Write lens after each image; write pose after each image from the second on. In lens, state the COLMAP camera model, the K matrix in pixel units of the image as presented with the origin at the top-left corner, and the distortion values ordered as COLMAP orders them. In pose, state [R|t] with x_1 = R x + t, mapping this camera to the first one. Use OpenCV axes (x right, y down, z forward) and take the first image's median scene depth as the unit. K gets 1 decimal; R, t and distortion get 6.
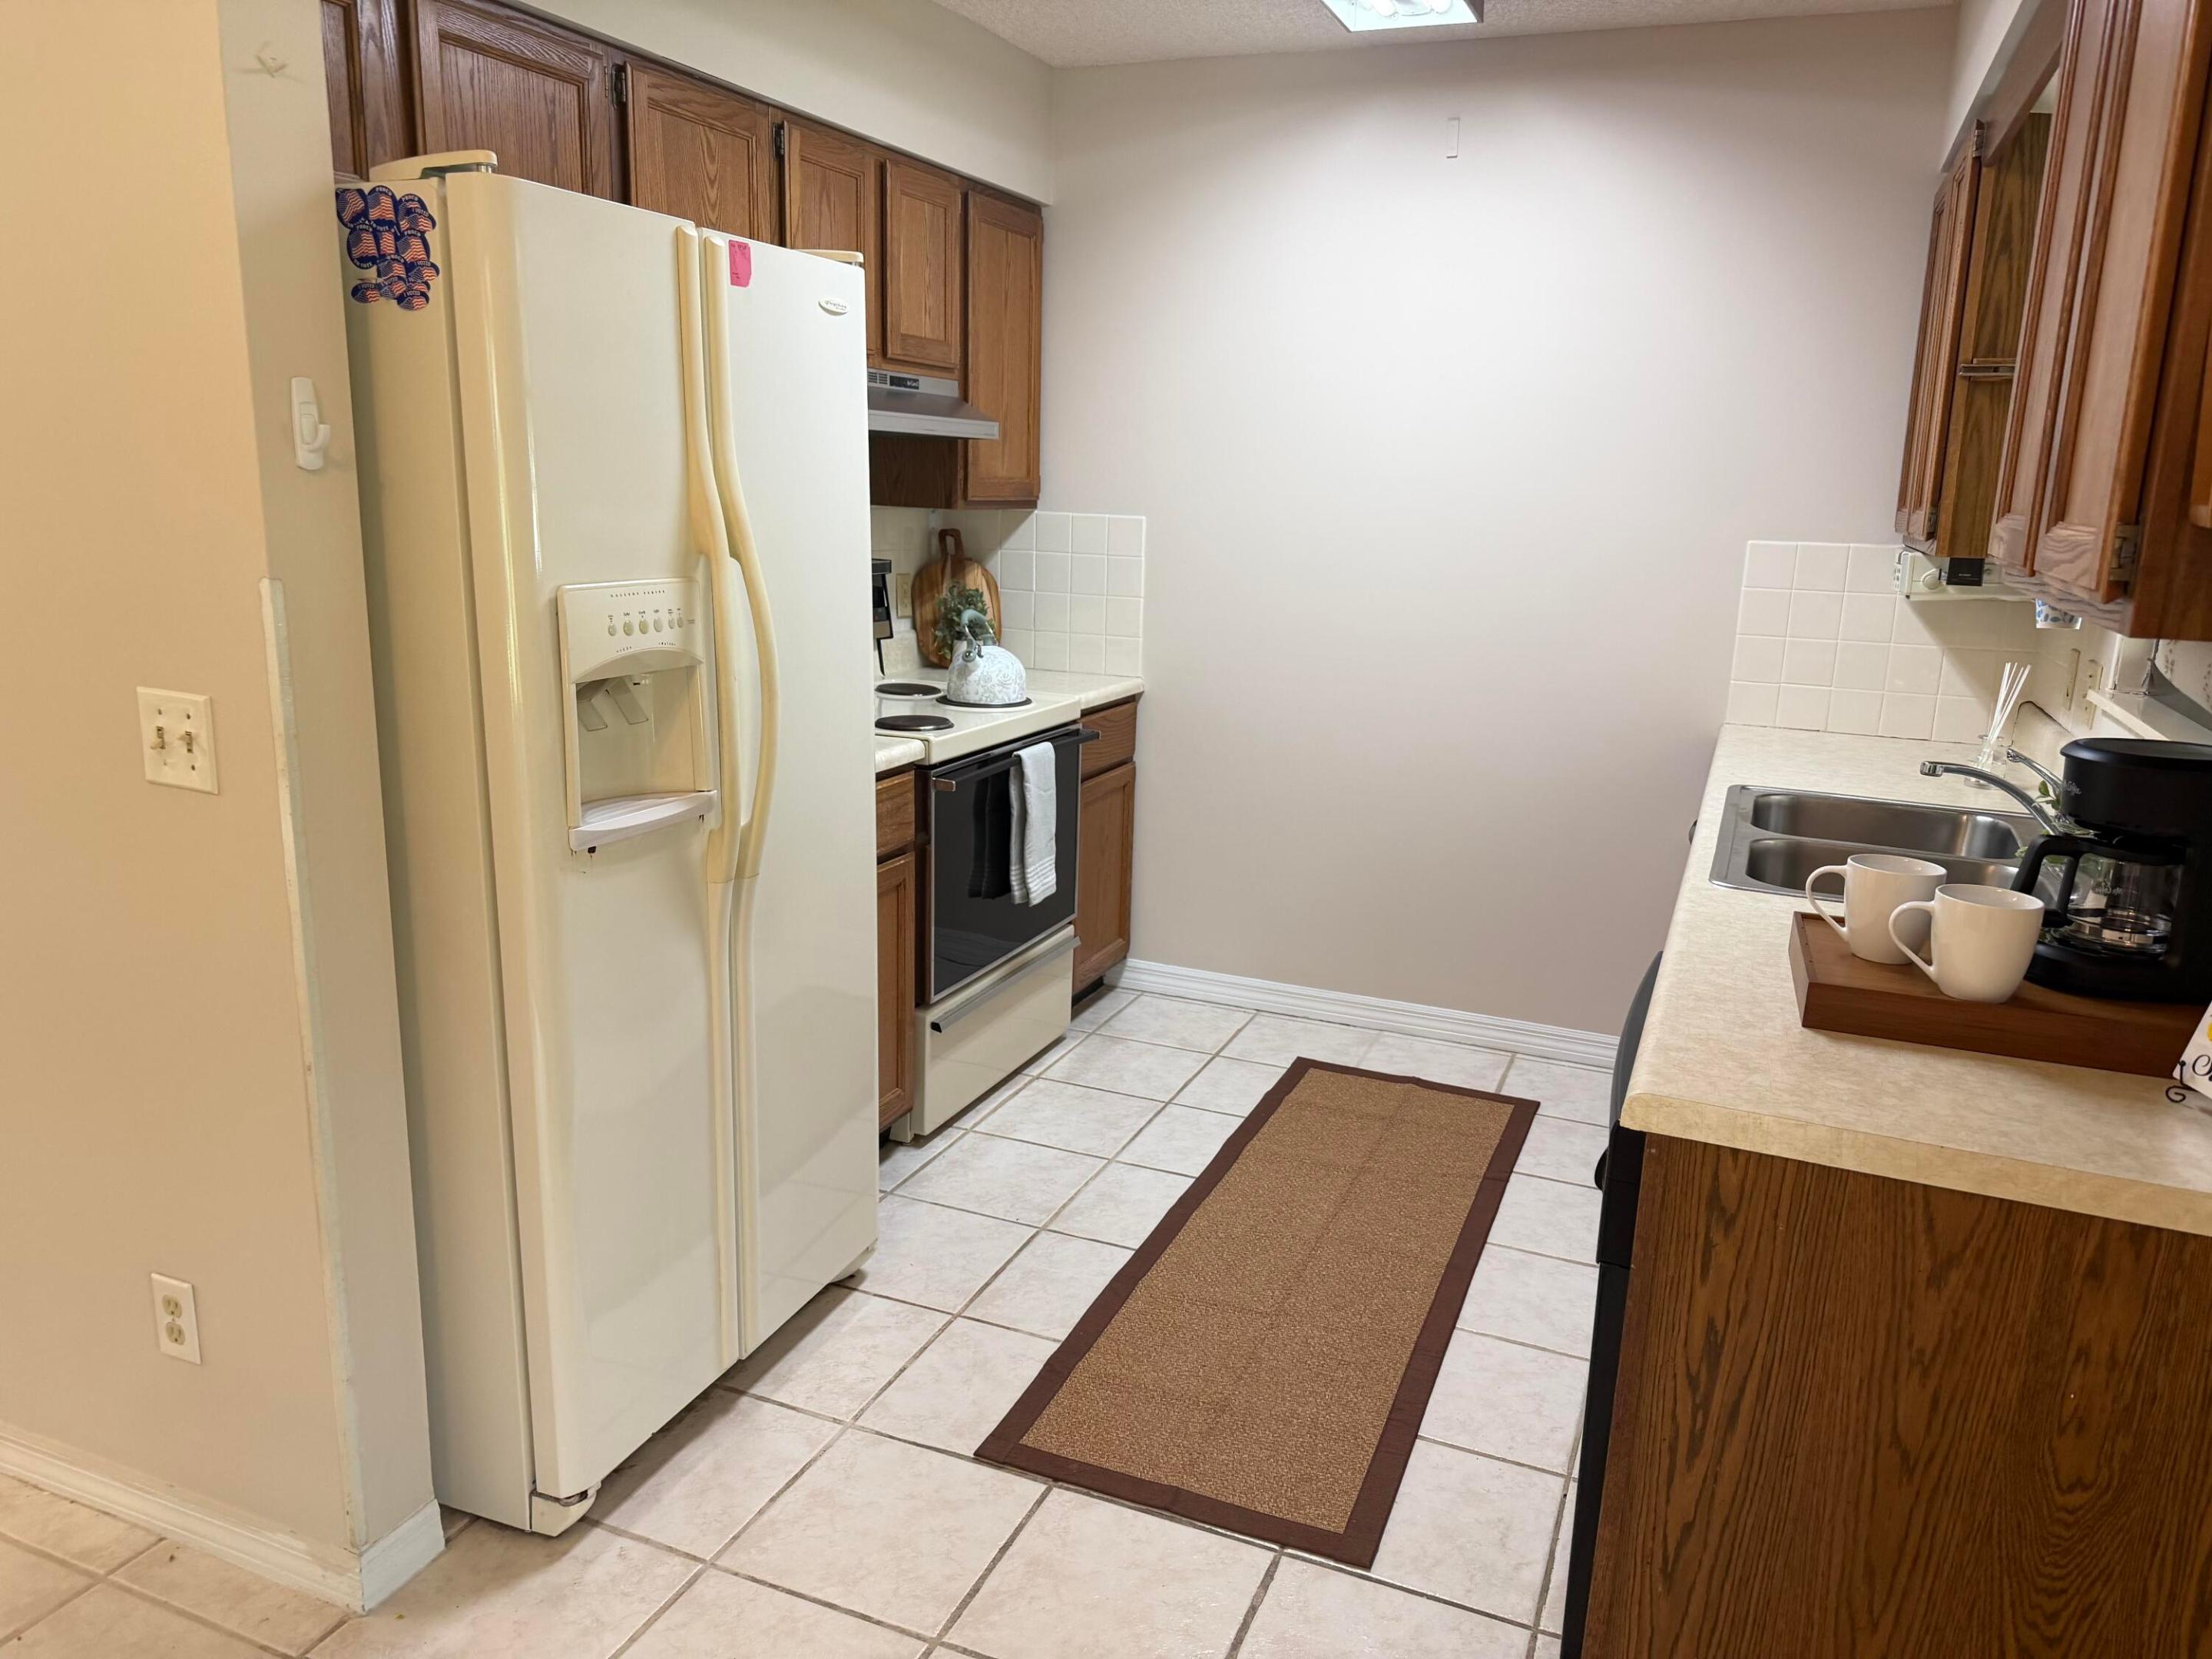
lens RADIAL K [[1578.4, 0, 1120.9], [0, 1578.4, 826.0], [0, 0, 1]] dist [0.015932, -0.047090]
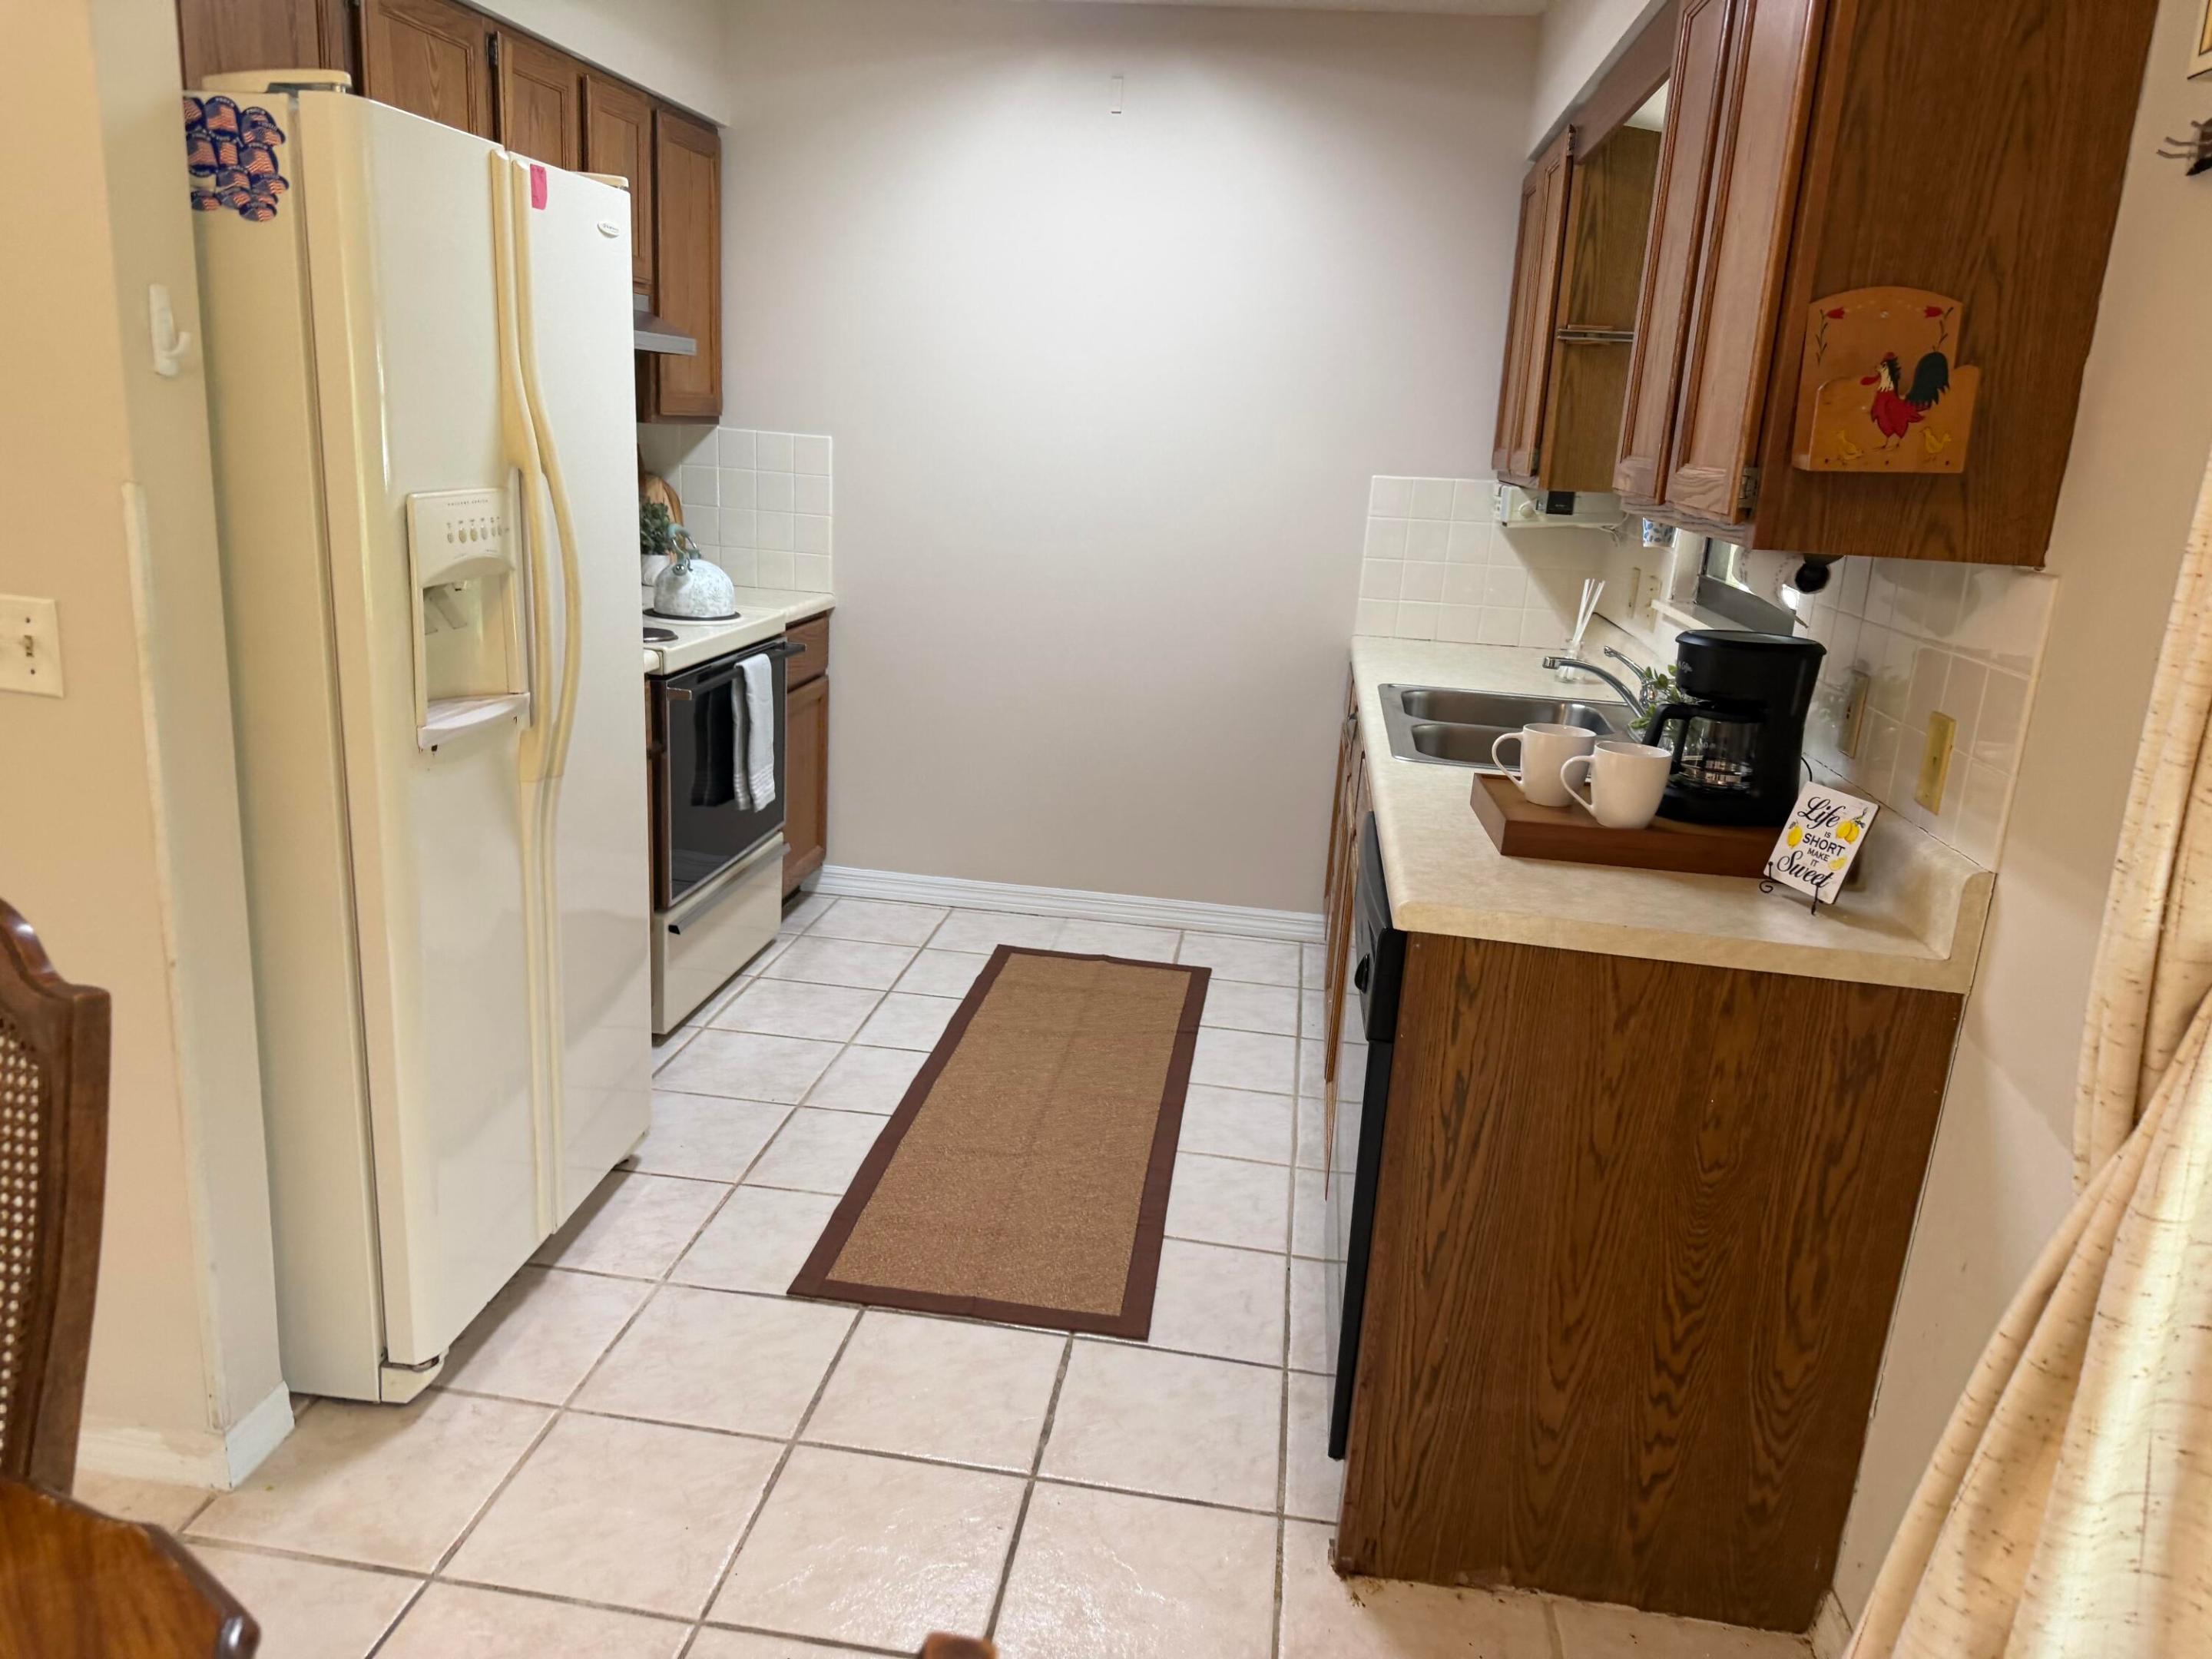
lens RADIAL K [[1578.4, 0, 1120.9], [0, 1578.4, 826.0], [0, 0, 1]] dist [0.015932, -0.047090]
pose [[0.965716, -0.036723, 0.256991, -0.145811], [0.024761, 0.998461, 0.049629, 0.023144], [-0.258418, -0.041564, 0.965139, -0.118817]]
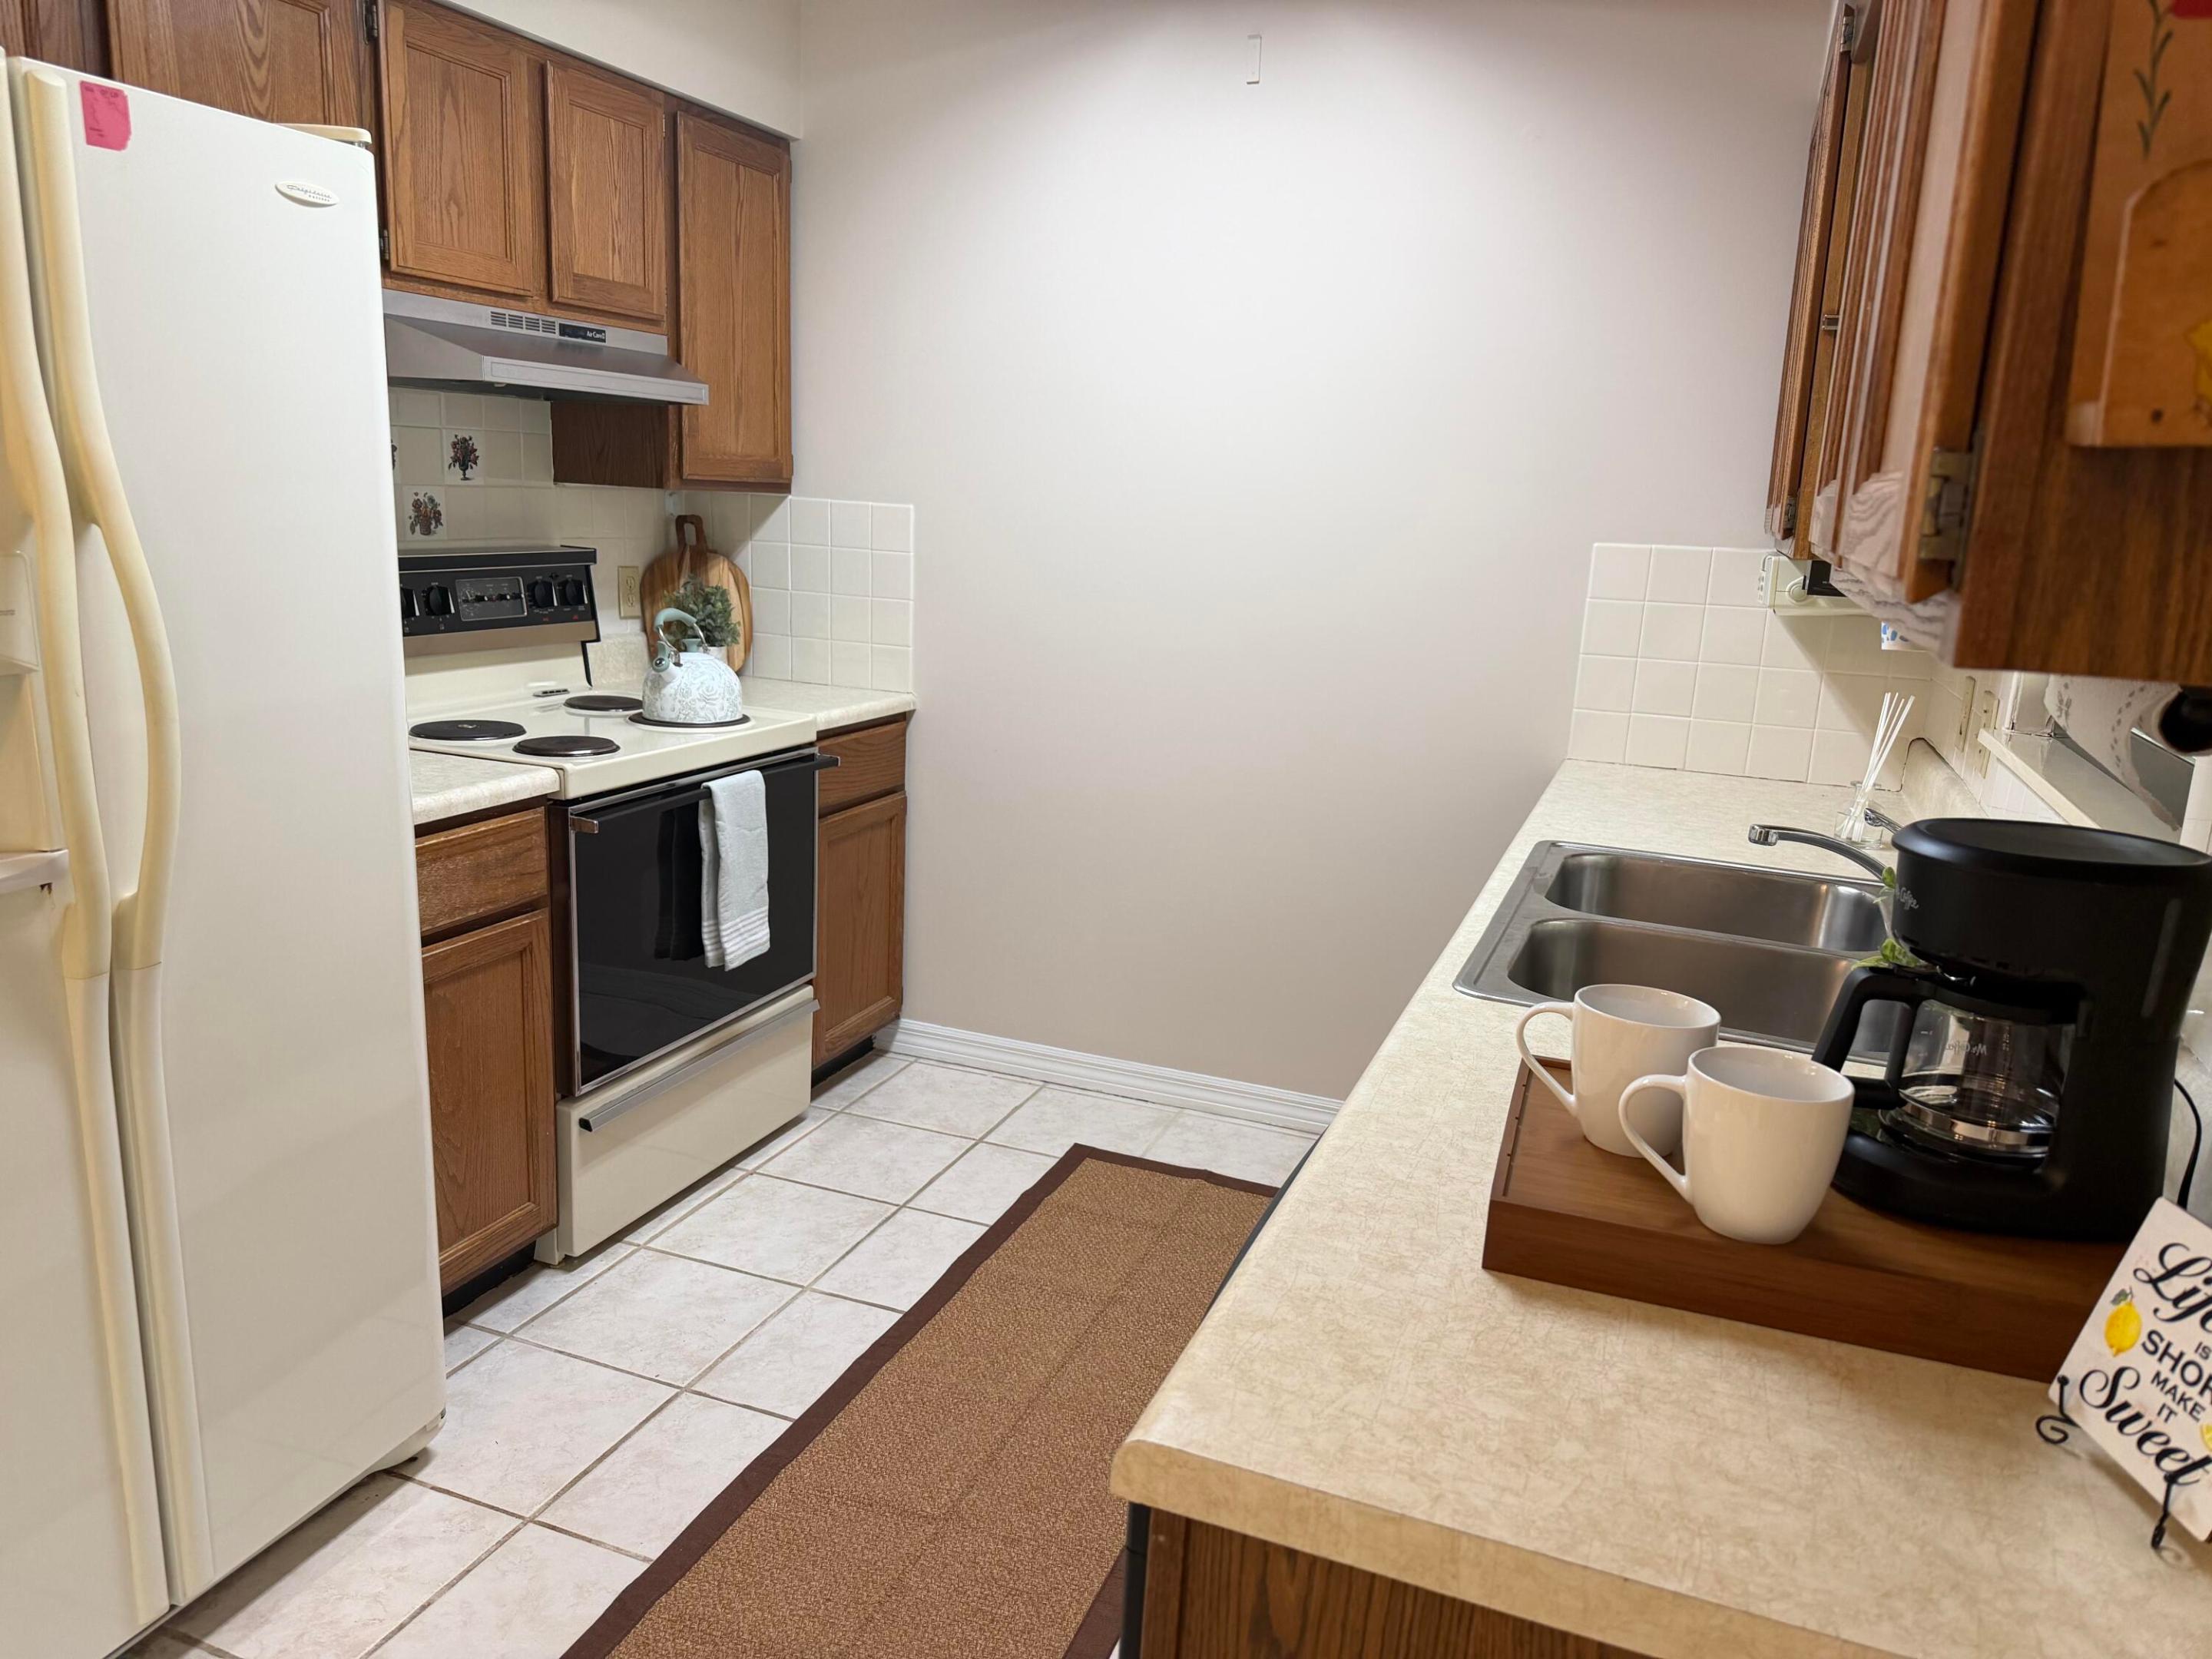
lens RADIAL K [[1578.4, 0, 1120.9], [0, 1578.4, 826.0], [0, 0, 1]] dist [0.015932, -0.047090]
pose [[0.999454, 0.011563, 0.030939, 0.191542], [-0.011360, 0.999913, -0.006738, -0.033097], [-0.031015, 0.006383, 0.999499, 0.266650]]
